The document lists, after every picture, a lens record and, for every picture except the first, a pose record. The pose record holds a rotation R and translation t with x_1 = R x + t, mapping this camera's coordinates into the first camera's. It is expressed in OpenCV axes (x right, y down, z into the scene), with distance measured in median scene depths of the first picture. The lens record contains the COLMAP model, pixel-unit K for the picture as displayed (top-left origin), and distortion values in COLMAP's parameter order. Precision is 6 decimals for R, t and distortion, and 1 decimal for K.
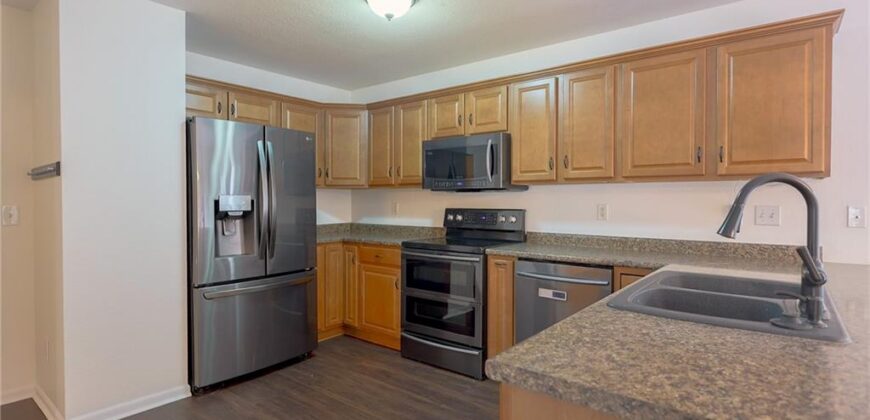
lens RADIAL K [[439.5, 0, 425.6], [0, 439.5, 205.9], [0, 0, 1]] dist [0.000771, 0.000361]
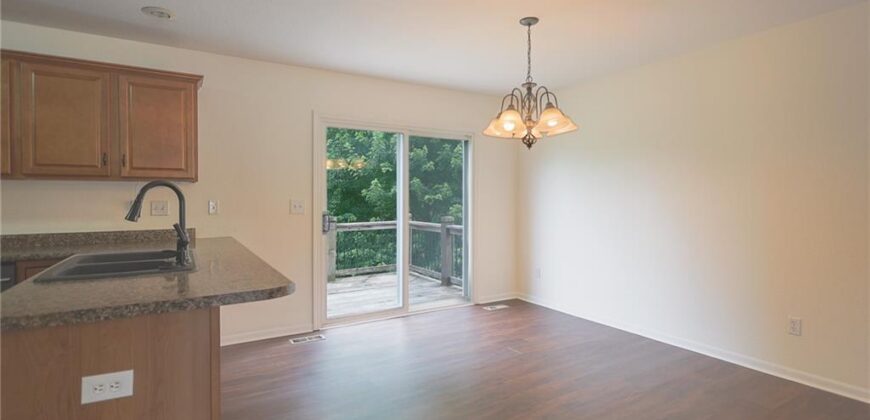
lens RADIAL K [[439.5, 0, 454.7], [0, 439.5, 200.2], [0, 0, 1]] dist [0.000771, 0.000361]
pose [[0.320477, -0.009203, 0.947212, -0.200016], [0.014758, 0.999880, 0.004721, 0.004209], [-0.947141, 0.012465, 0.320574, -0.275237]]
